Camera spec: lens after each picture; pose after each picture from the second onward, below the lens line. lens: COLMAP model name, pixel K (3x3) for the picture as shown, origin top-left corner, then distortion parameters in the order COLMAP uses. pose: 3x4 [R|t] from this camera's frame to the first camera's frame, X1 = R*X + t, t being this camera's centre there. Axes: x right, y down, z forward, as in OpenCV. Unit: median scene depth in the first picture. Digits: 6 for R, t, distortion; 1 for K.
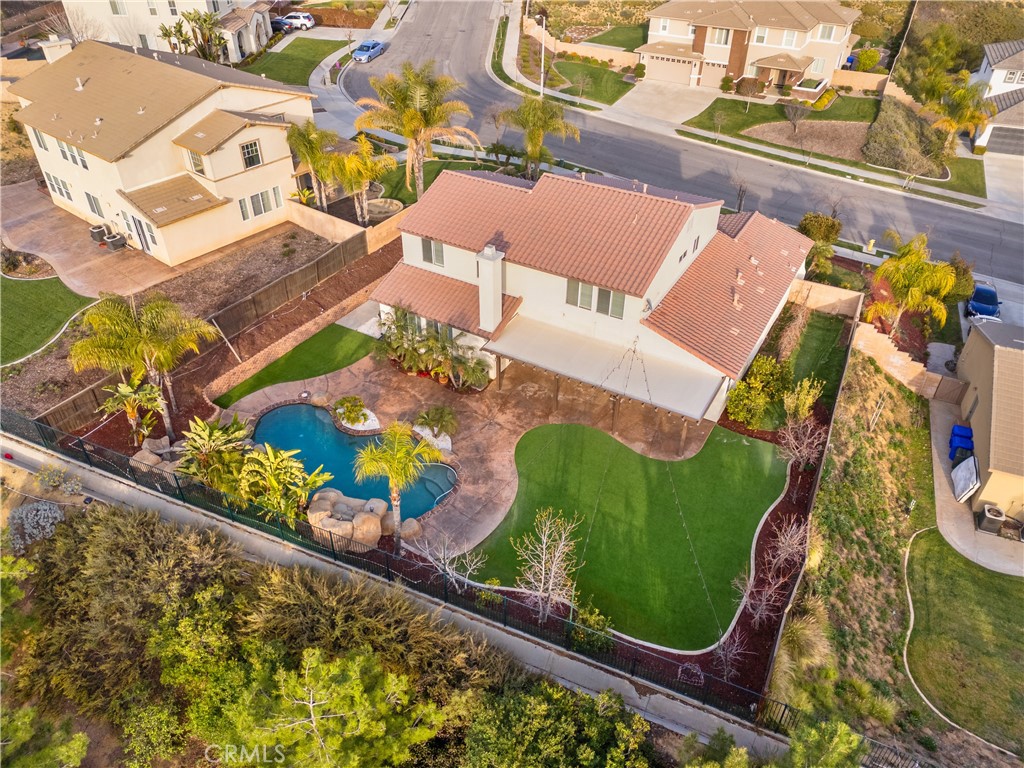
lens RADIAL K [[744.7, 0, 512.0], [0, 744.7, 384.0], [0, 0, 1]] dist [0.064604, -0.054556]
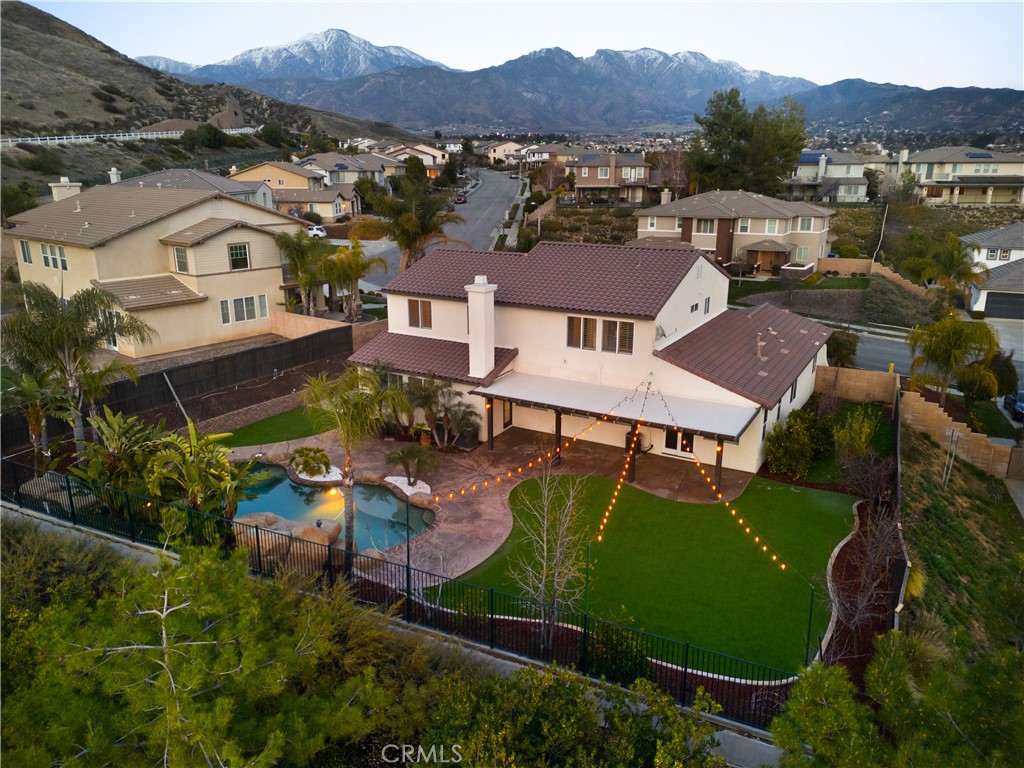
lens RADIAL K [[744.7, 0, 512.0], [0, 744.7, 384.0], [0, 0, 1]] dist [0.064604, -0.054556]
pose [[0.999983, -0.005680, -0.001646, 0.007987], [0.004749, 0.937126, -0.348958, 0.227407], [0.003525, 0.348944, 0.937137, 0.179153]]
